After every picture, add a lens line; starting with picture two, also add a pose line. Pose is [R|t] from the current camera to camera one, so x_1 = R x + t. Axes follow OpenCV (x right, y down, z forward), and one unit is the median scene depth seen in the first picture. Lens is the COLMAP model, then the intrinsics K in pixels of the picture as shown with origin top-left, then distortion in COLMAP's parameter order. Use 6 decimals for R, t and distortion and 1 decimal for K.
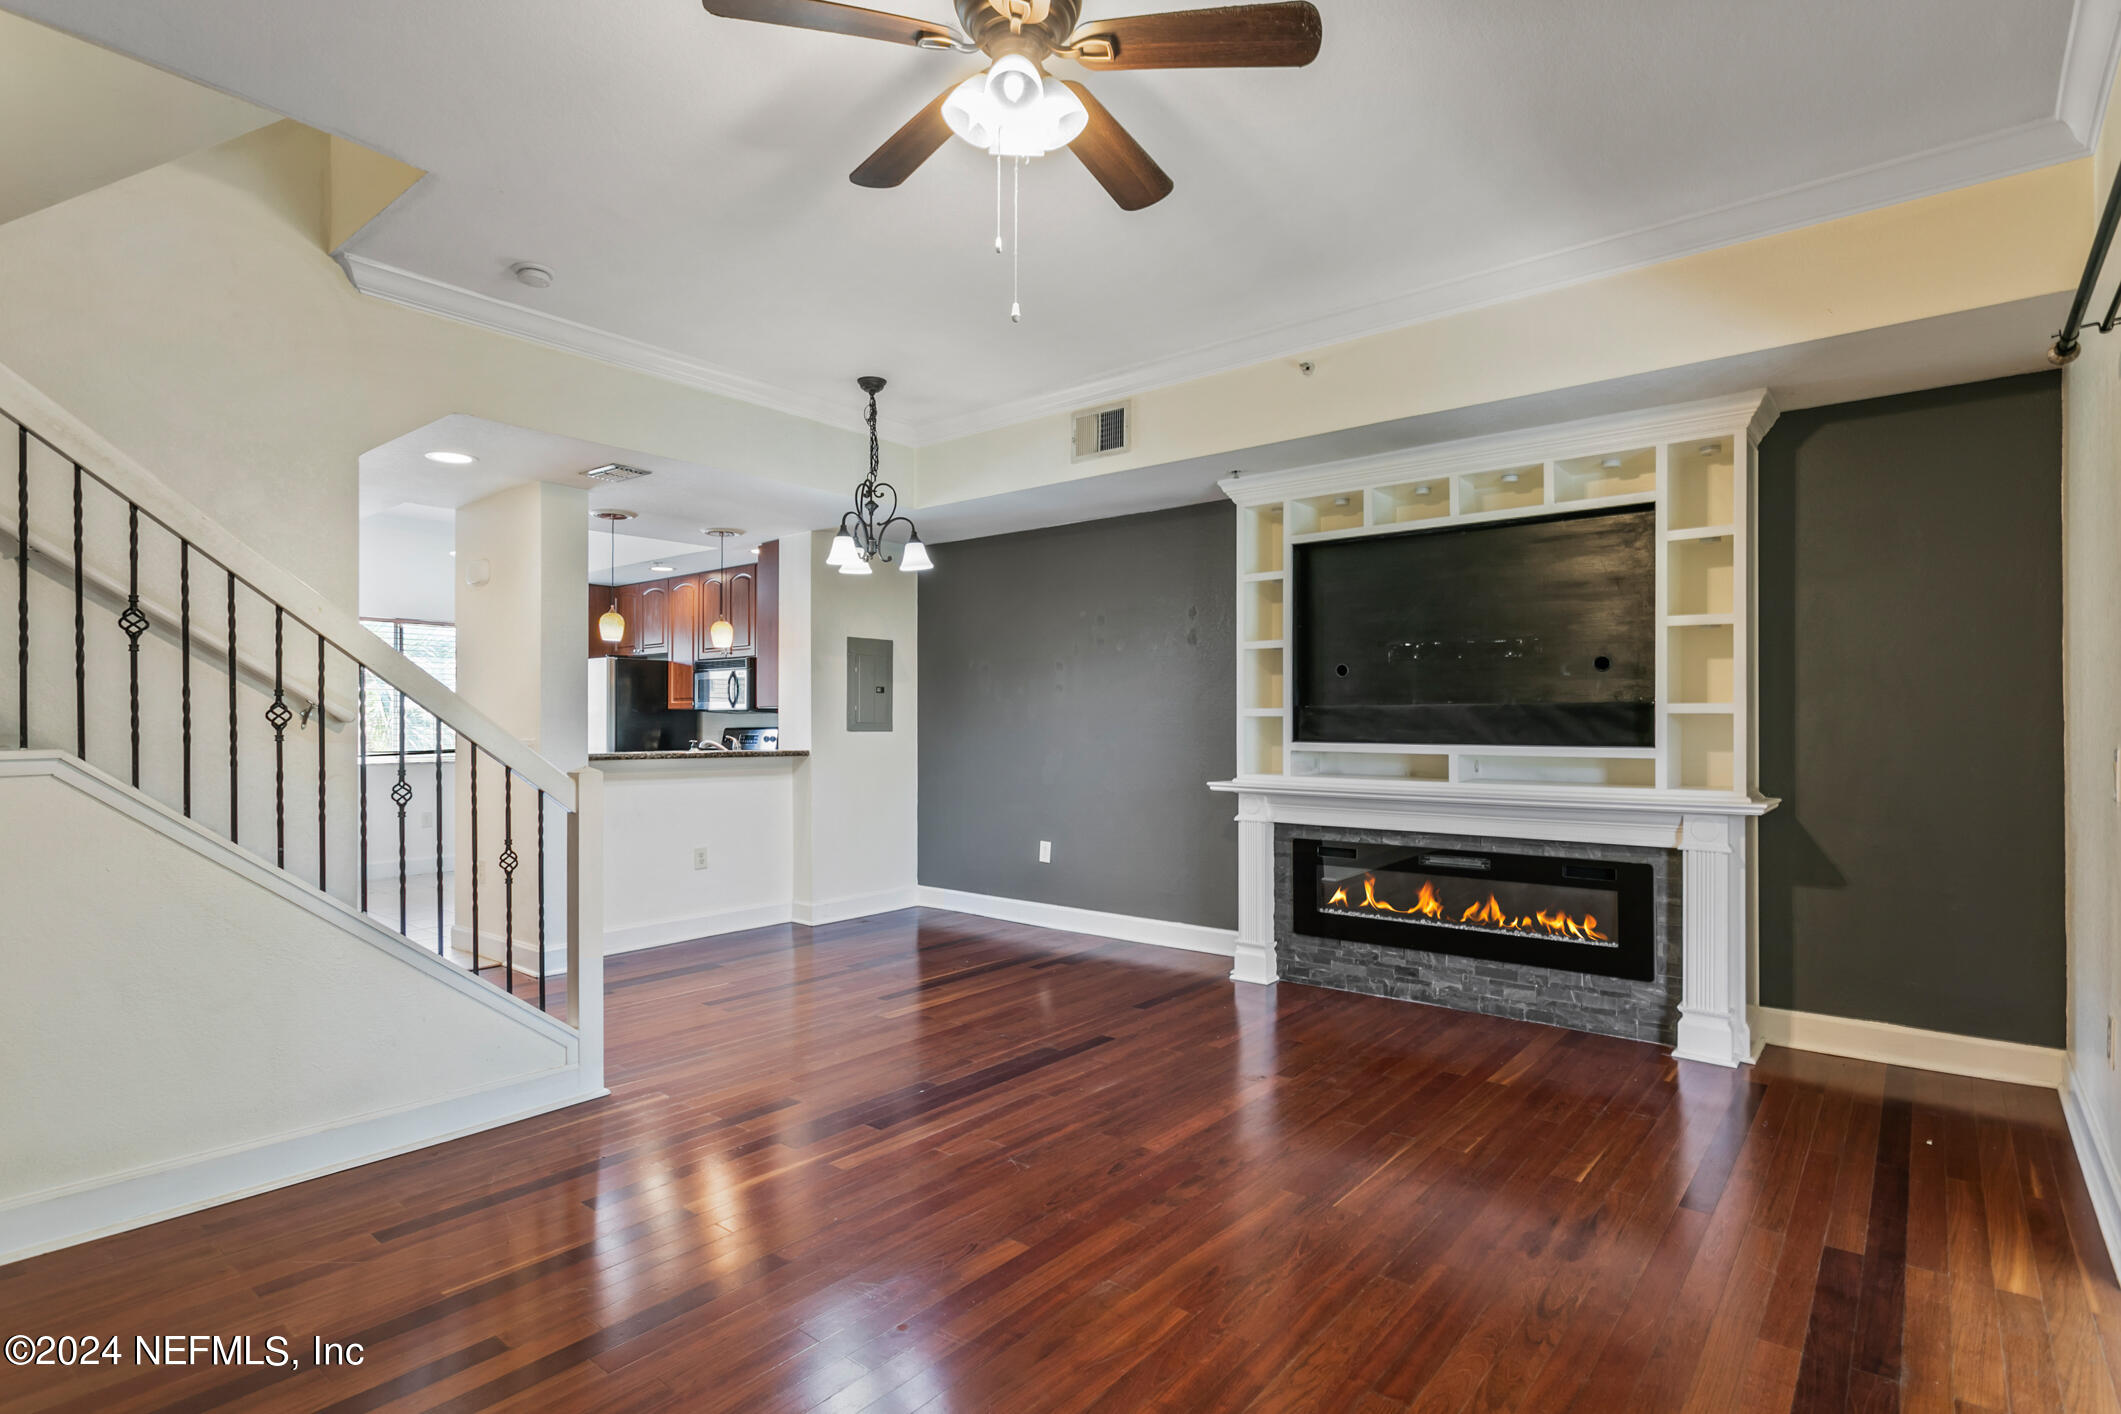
lens RADIAL K [[1052.4, 0, 1063.0], [0, 1052.4, 722.7], [0, 0, 1]] dist [-0.000294, -0.000122]
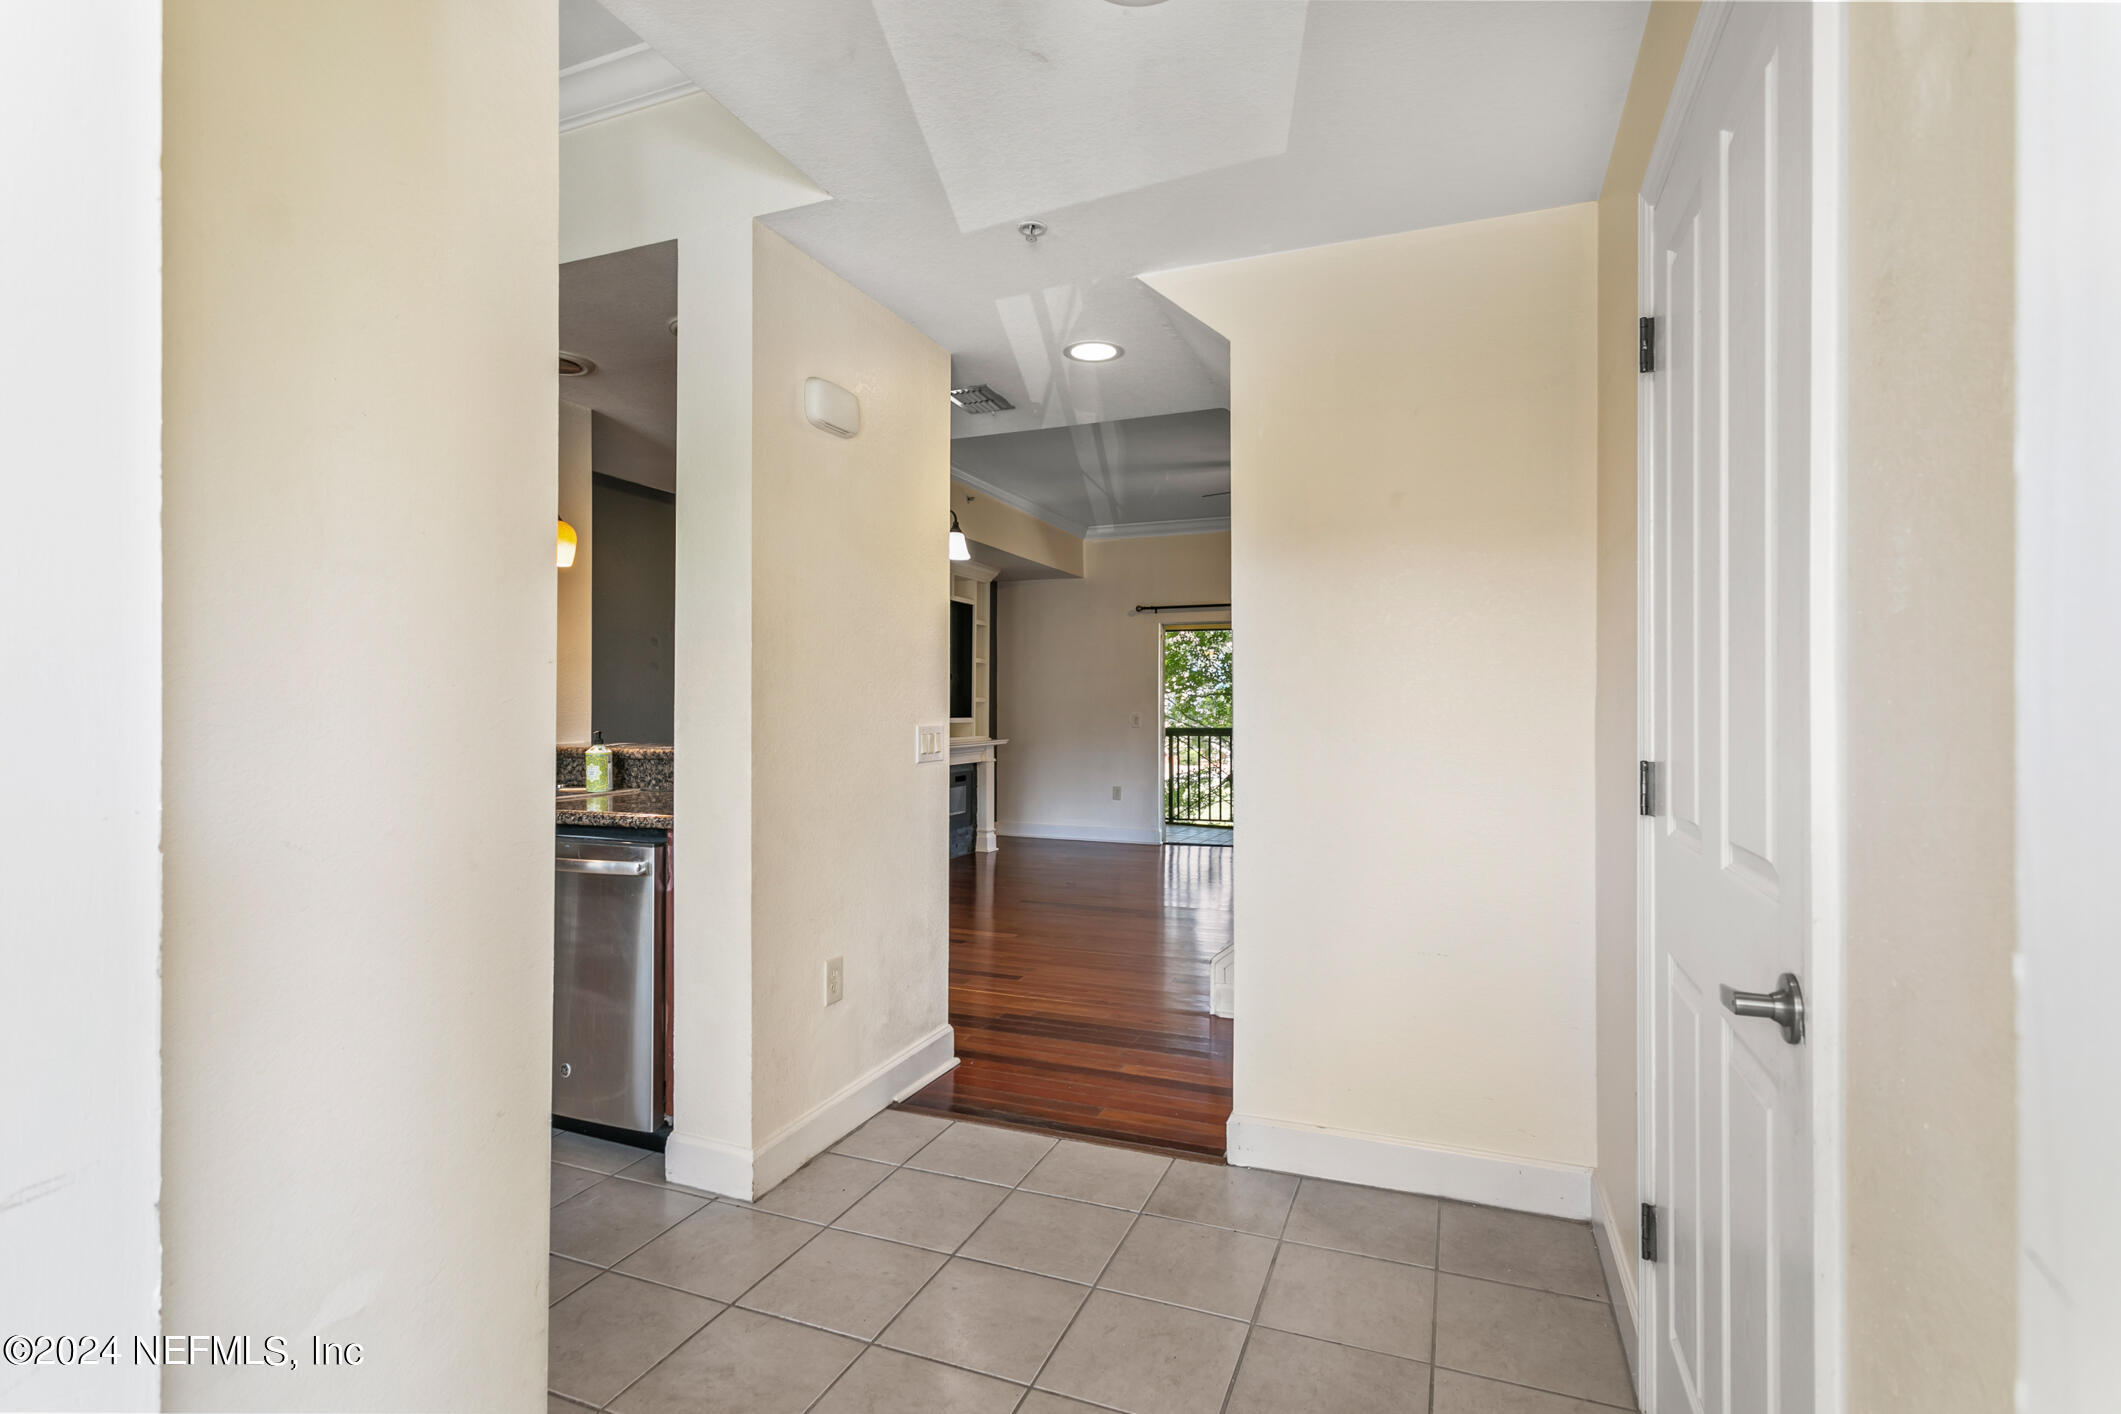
lens RADIAL K [[1009.1, 0, 1059.9], [0, 1009.1, 702.2], [0, 0, 1]] dist [0.000041, 0.000245]
pose [[-0.297812, 0.008117, 0.954590, -1.261717], [-0.003779, 0.999946, -0.009681, 0.009812], [-0.954617, -0.006491, -0.297765, 1.224817]]
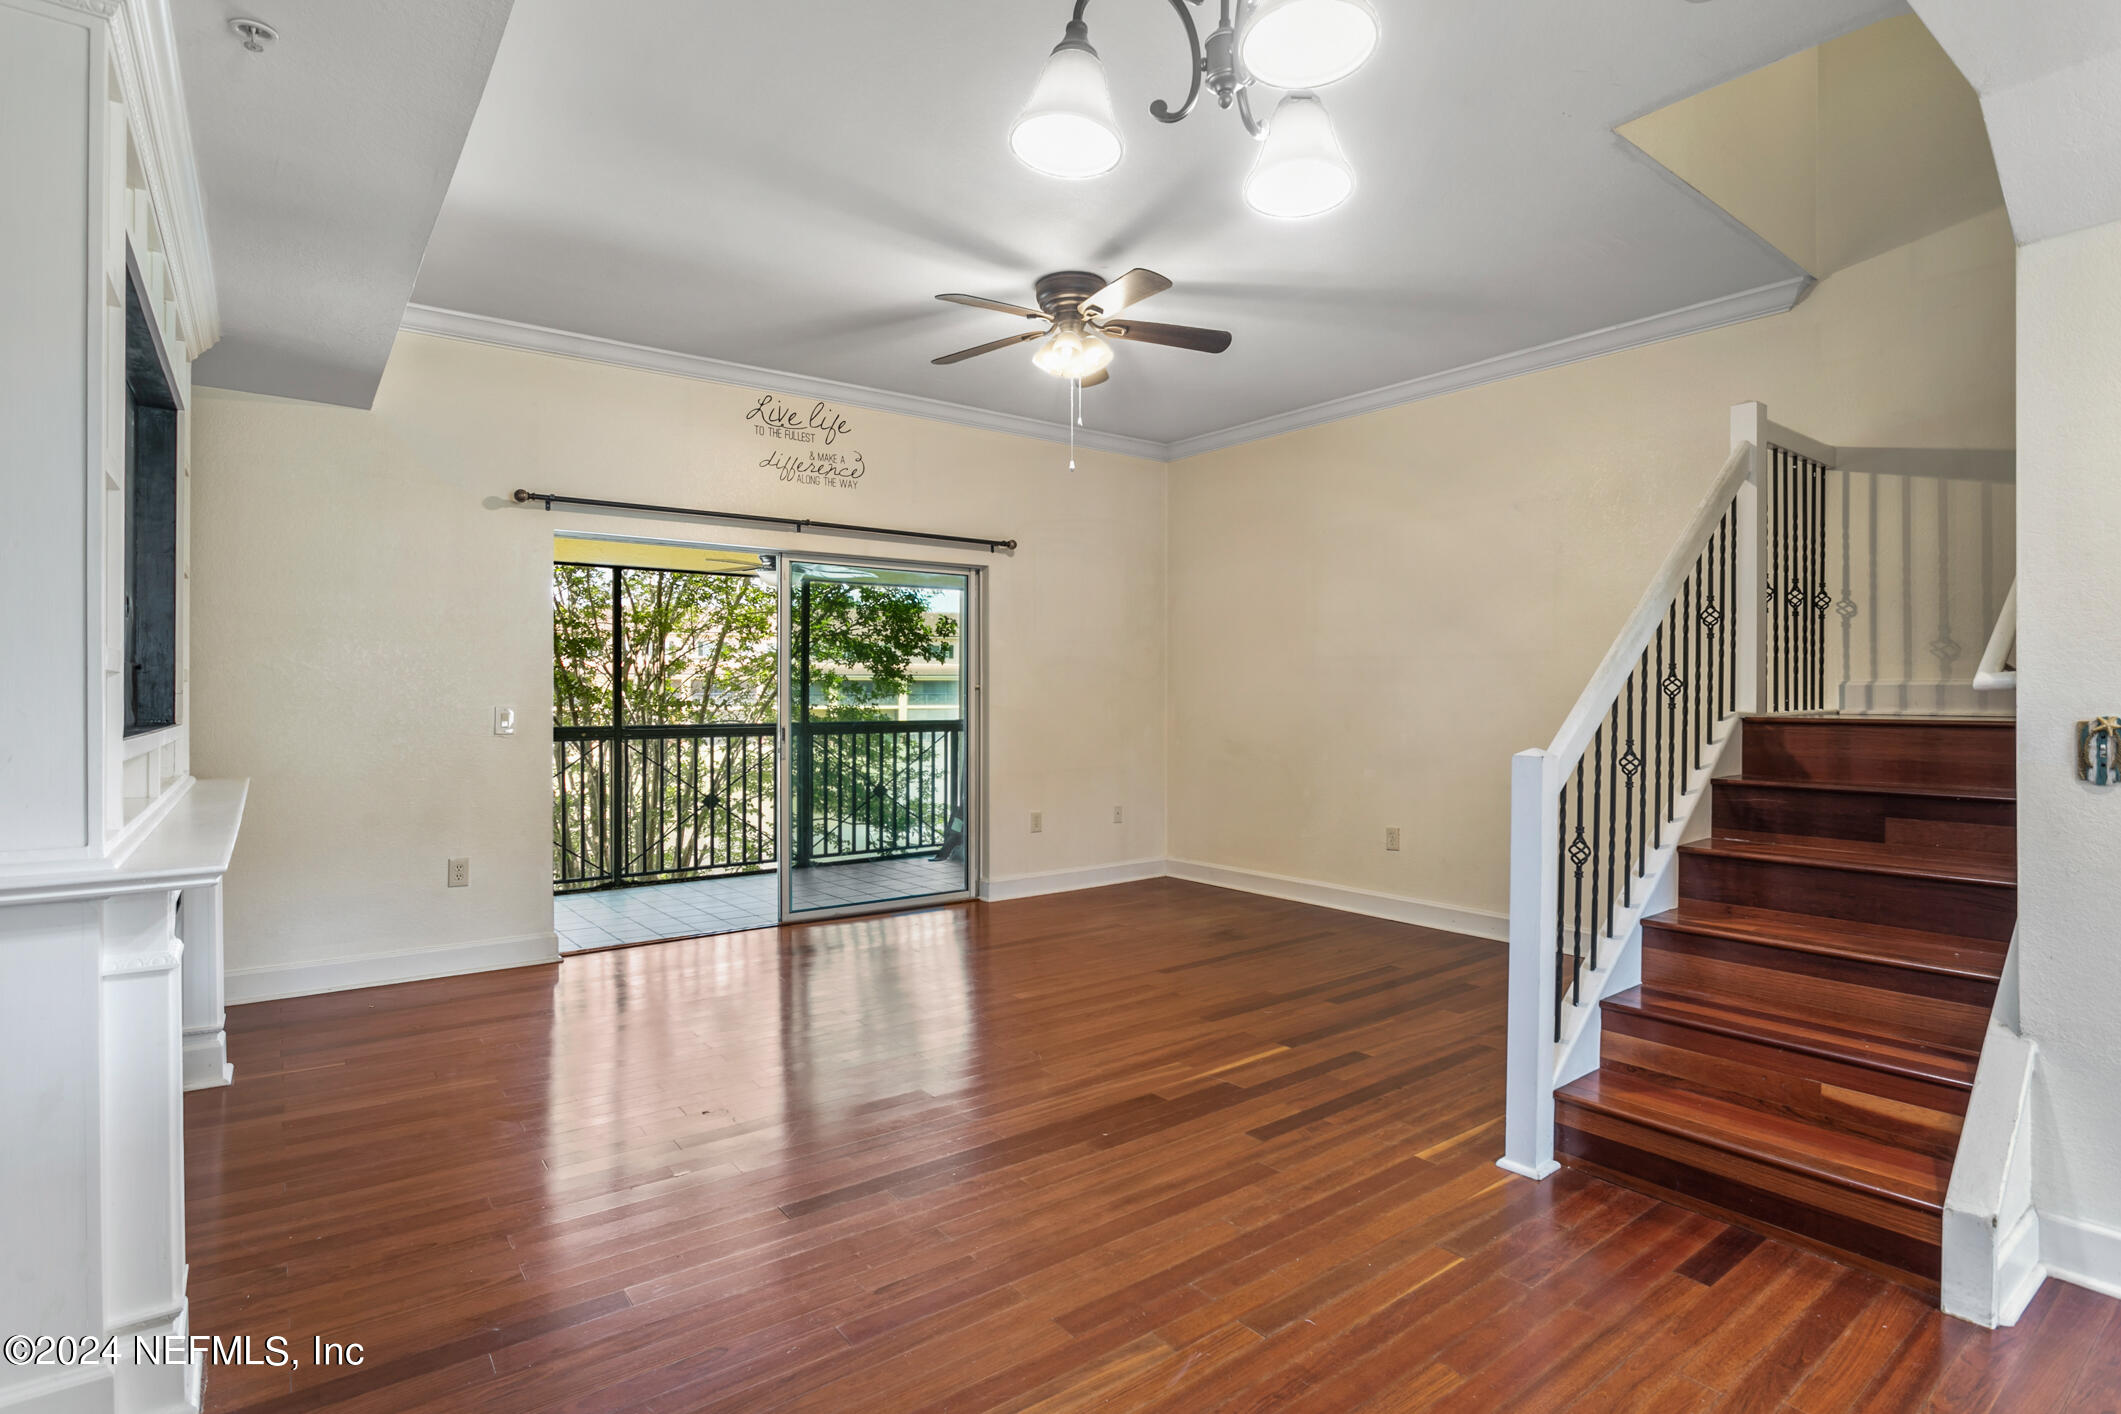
lens RADIAL K [[1054.6, 0, 1059.4], [0, 1054.6, 698.5], [0, 0, 1]] dist [-0.001179, -0.000019]
pose [[-0.974000, 0.005328, 0.226487, -0.212732], [0.006832, 0.999960, 0.005855, 0.002644], [-0.226447, 0.007250, -0.973997, 1.364547]]
